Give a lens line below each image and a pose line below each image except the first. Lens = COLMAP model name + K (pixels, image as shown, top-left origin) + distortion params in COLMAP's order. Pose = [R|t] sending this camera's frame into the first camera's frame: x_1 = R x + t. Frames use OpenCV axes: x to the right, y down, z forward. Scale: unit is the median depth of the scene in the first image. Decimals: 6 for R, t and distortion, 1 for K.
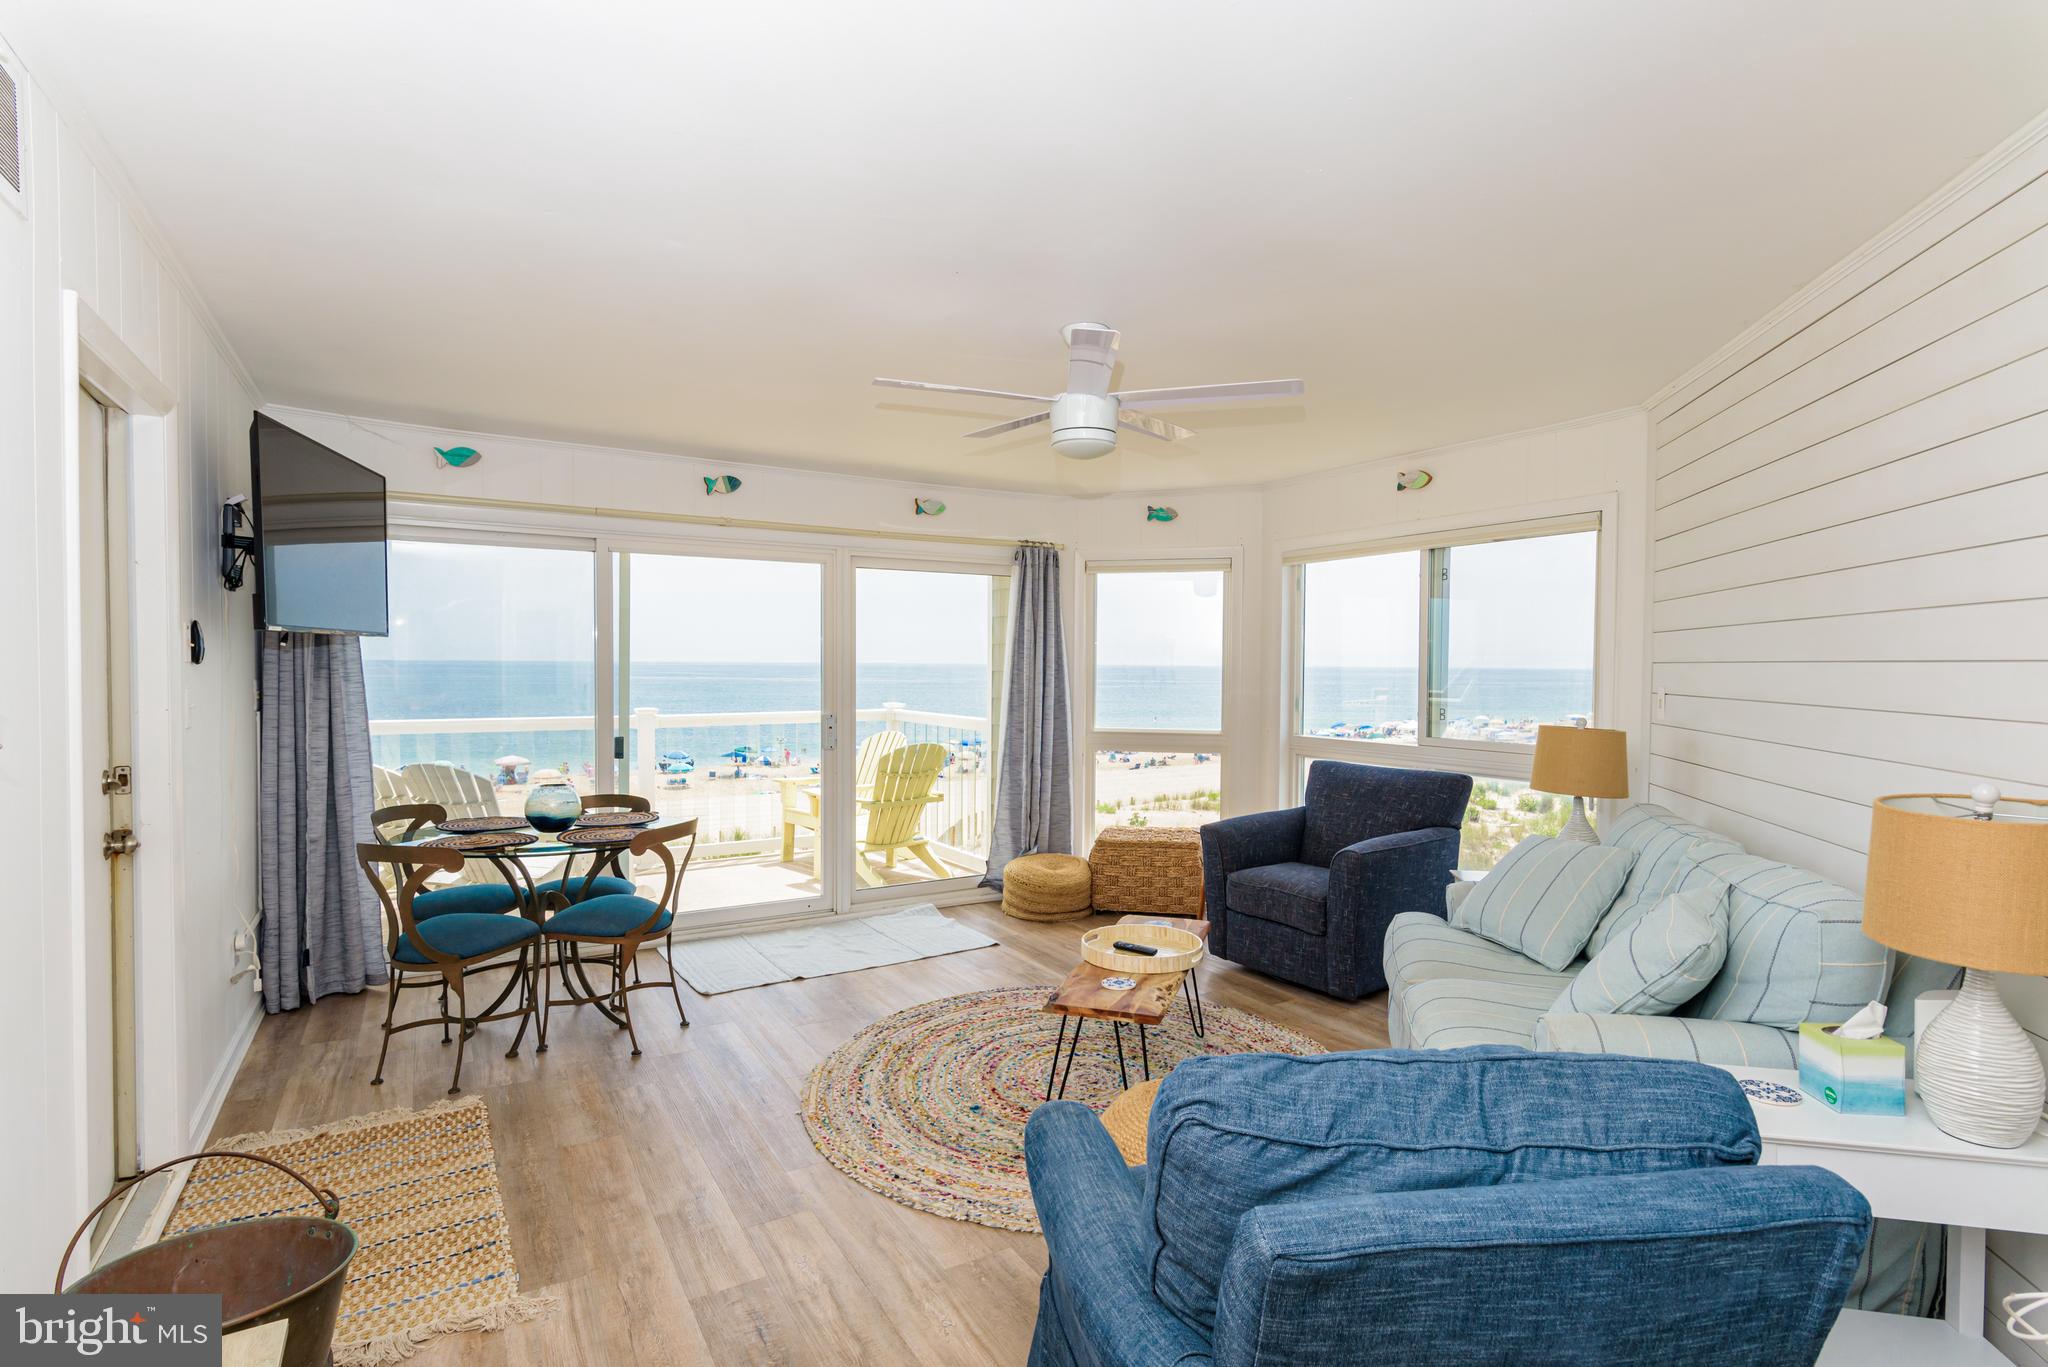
lens RADIAL K [[992.2, 0, 1020.5], [0, 992.2, 690.7], [0, 0, 1]] dist [0.003151, -0.001016]
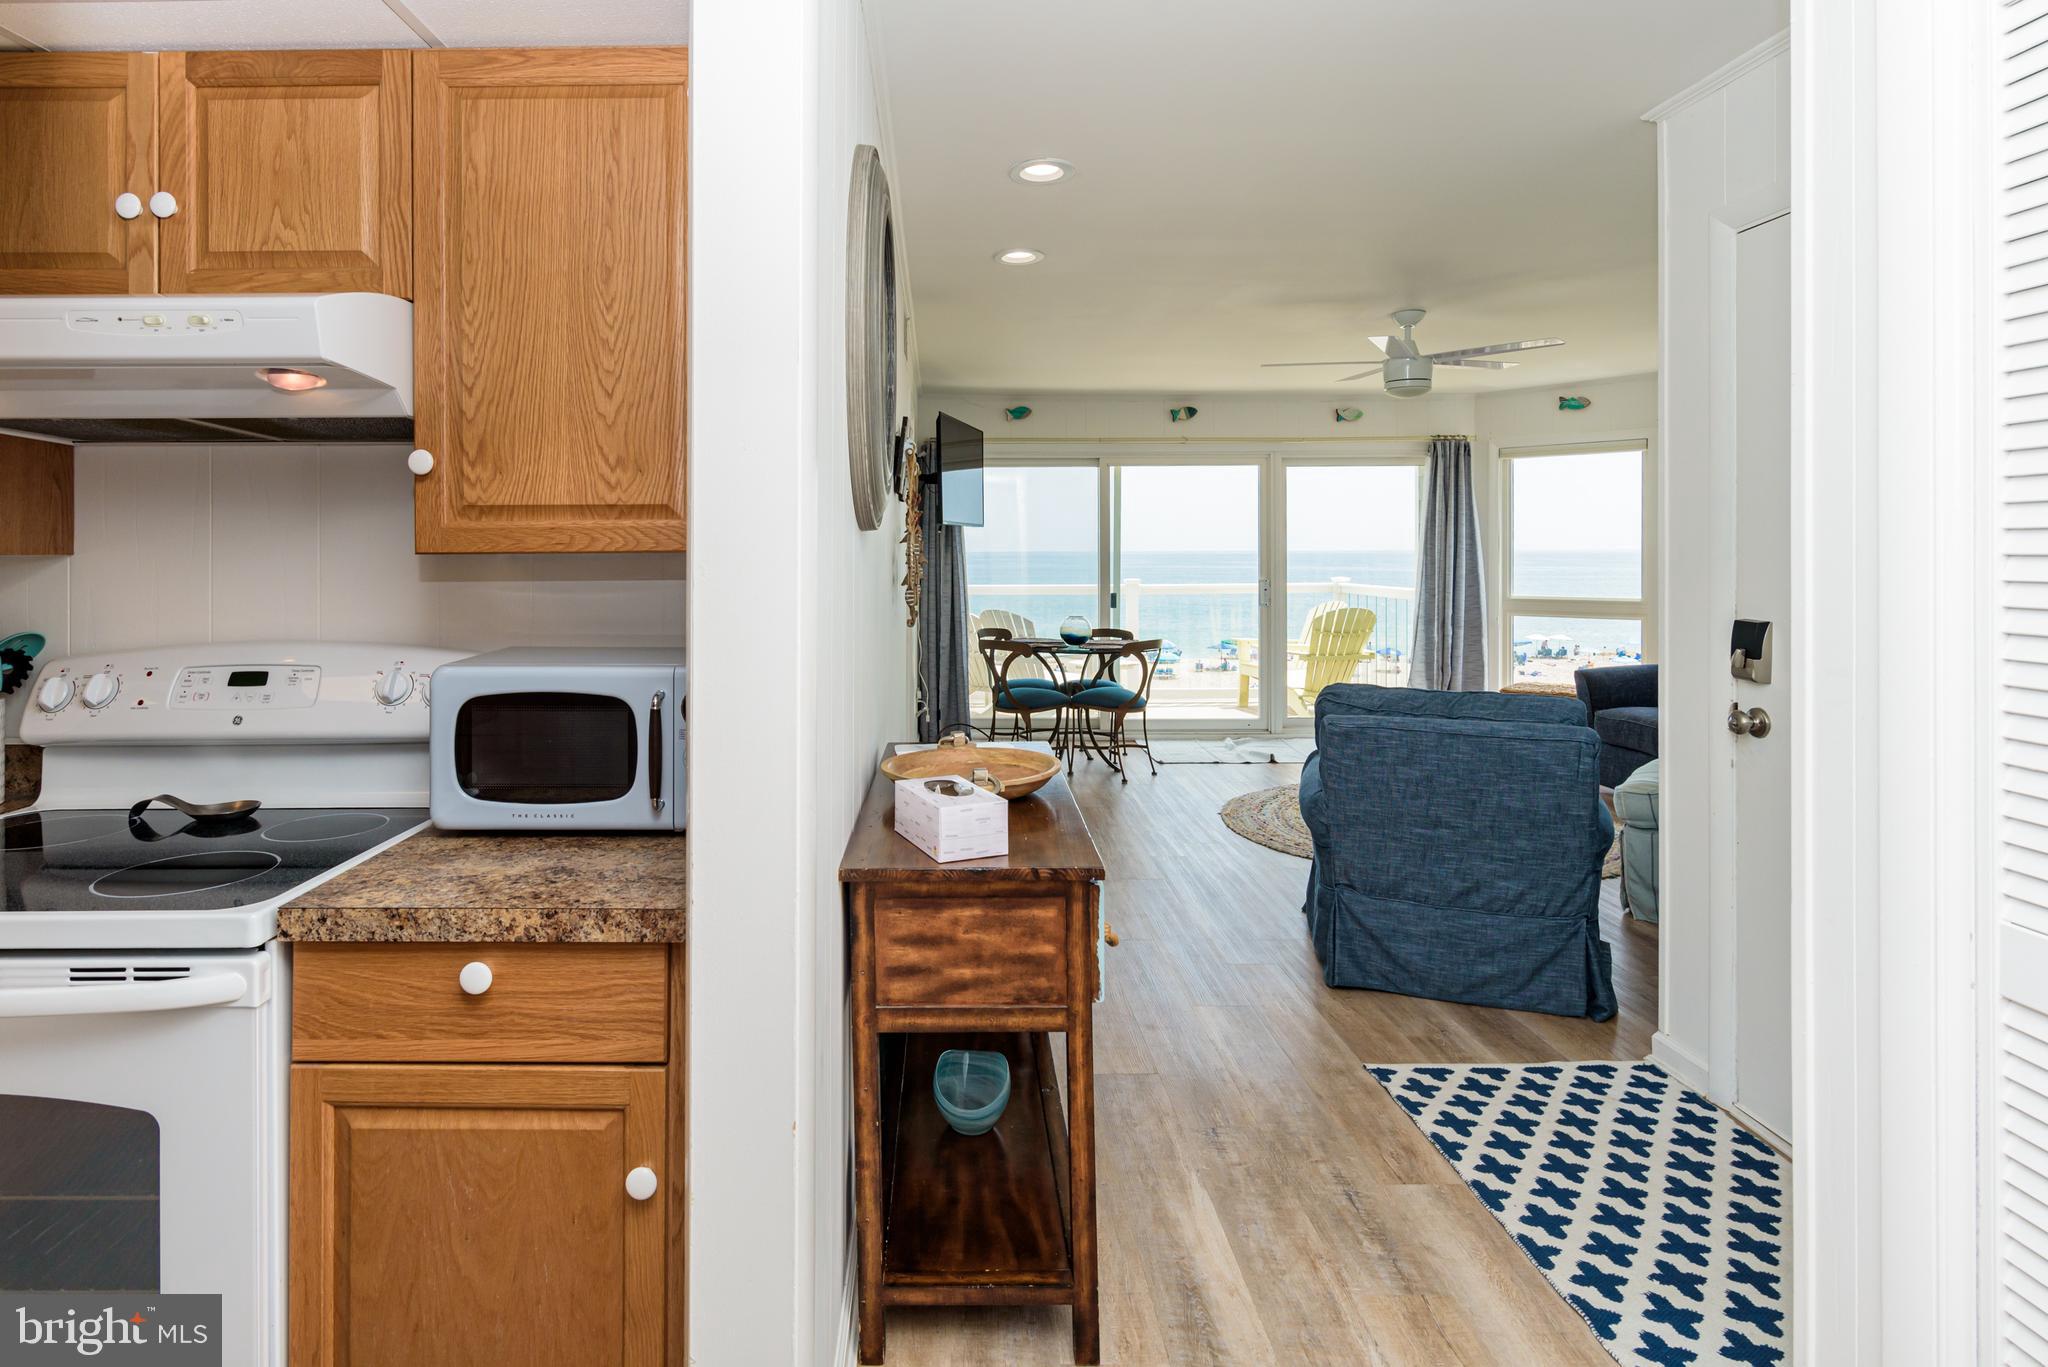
lens RADIAL K [[1075.2, 0, 928.4], [0, 1075.2, 549.8], [0, 0, 1]] dist [0.000082, -0.000814]
pose [[0.853203, -0.008036, -0.521517, 0.198214], [-0.006658, 0.999632, -0.026296, 0.029008], [0.521536, 0.025908, 0.852836, -0.518083]]
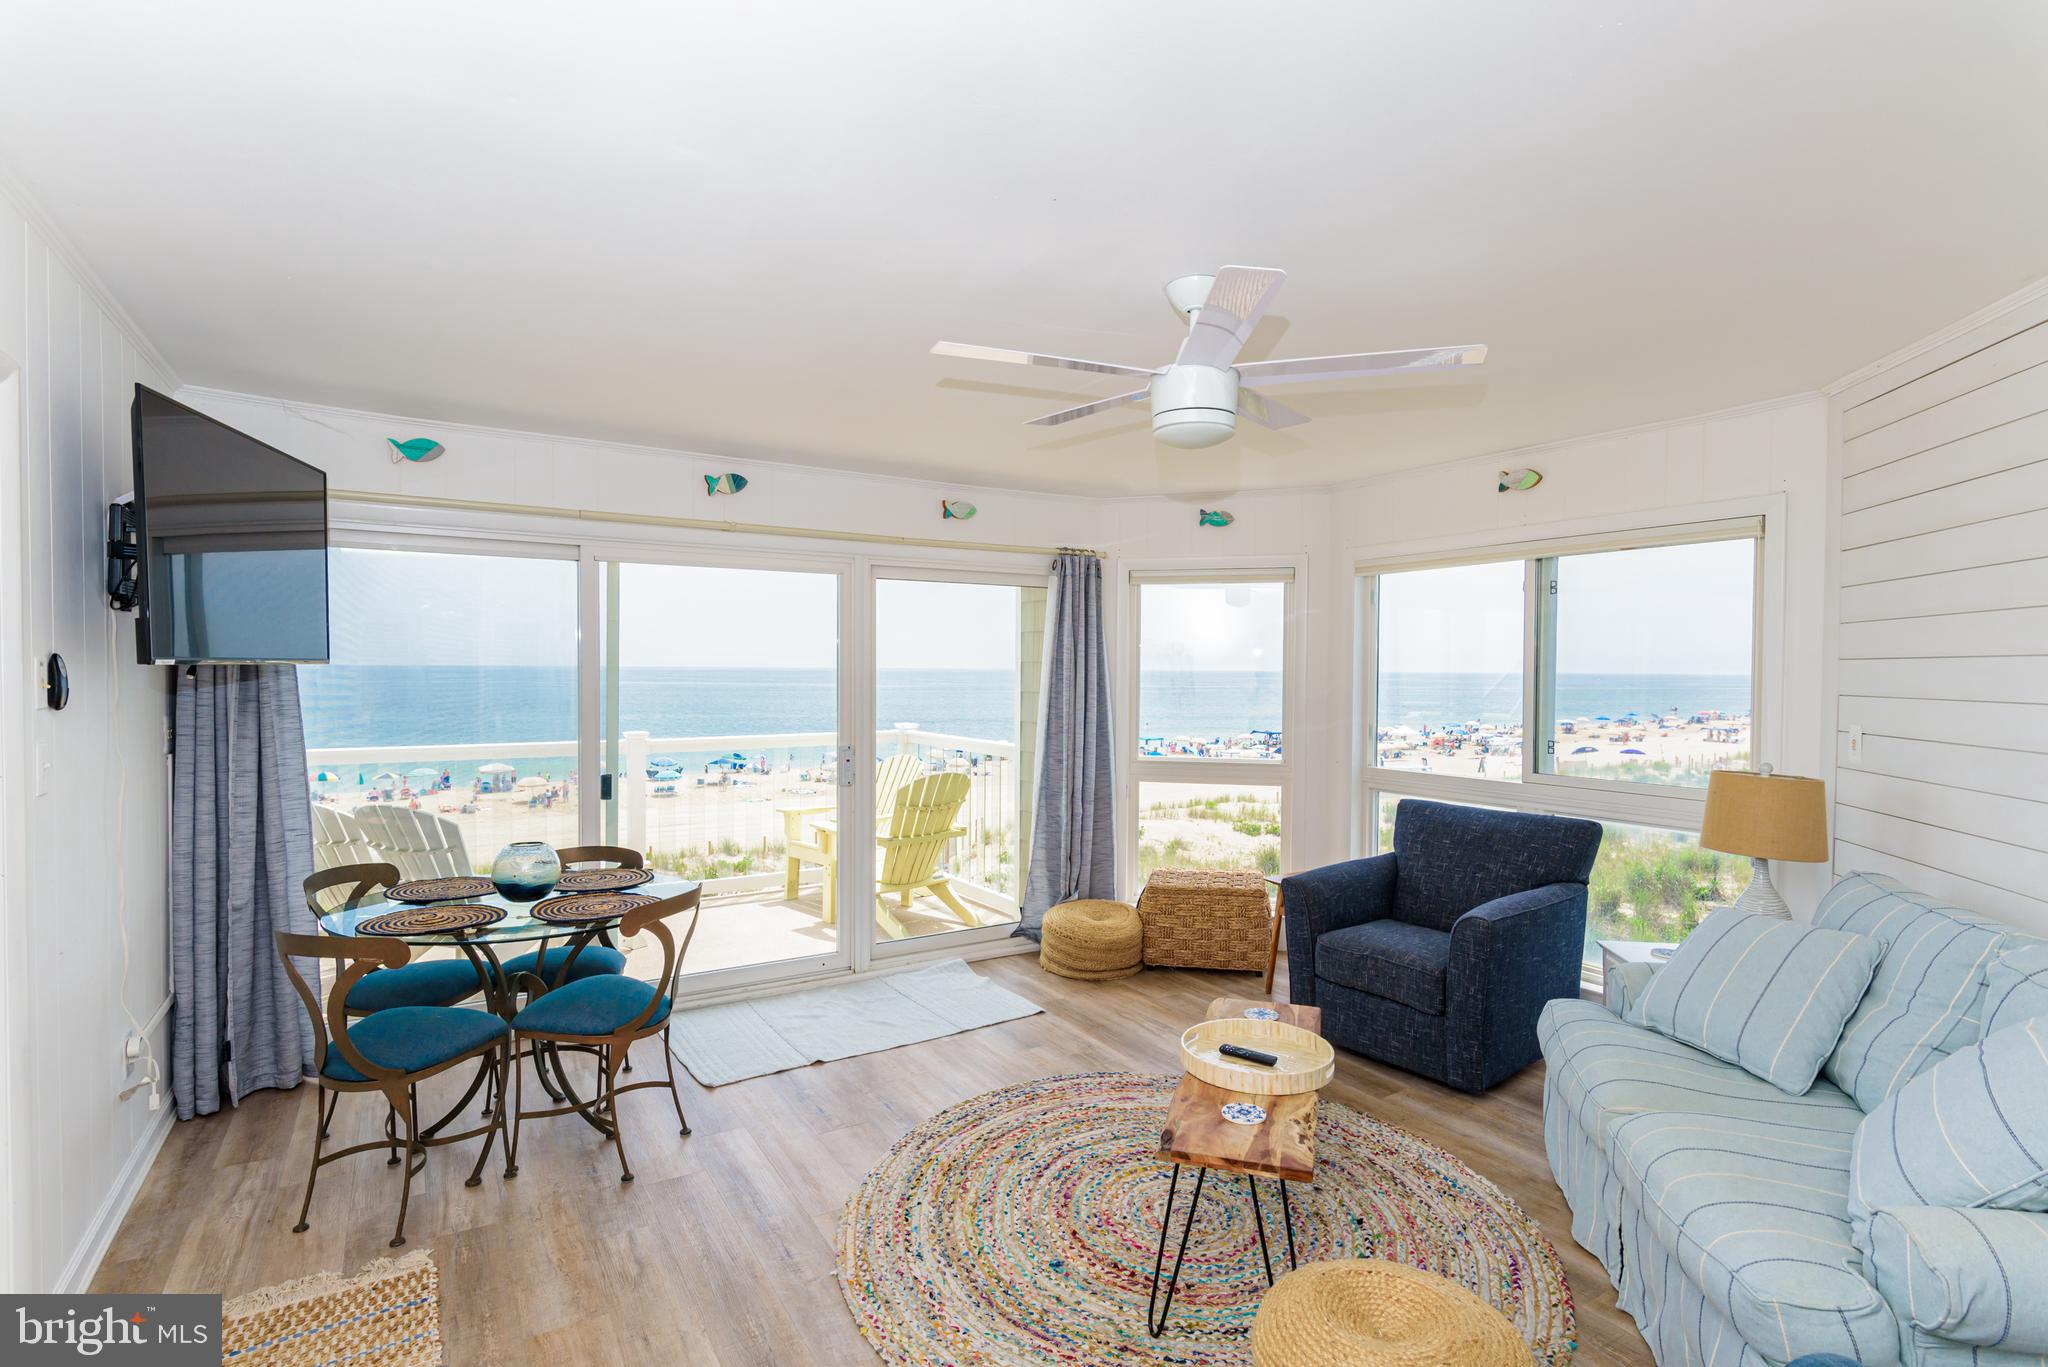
lens RADIAL K [[992.2, 0, 1020.5], [0, 992.2, 690.7], [0, 0, 1]] dist [0.003151, -0.001016]
pose [[0.999935, -0.000510, 0.011372, -0.057147], [0.000565, 0.999989, -0.004759, -0.024063], [-0.011370, 0.004765, 0.999924, 0.140047]]
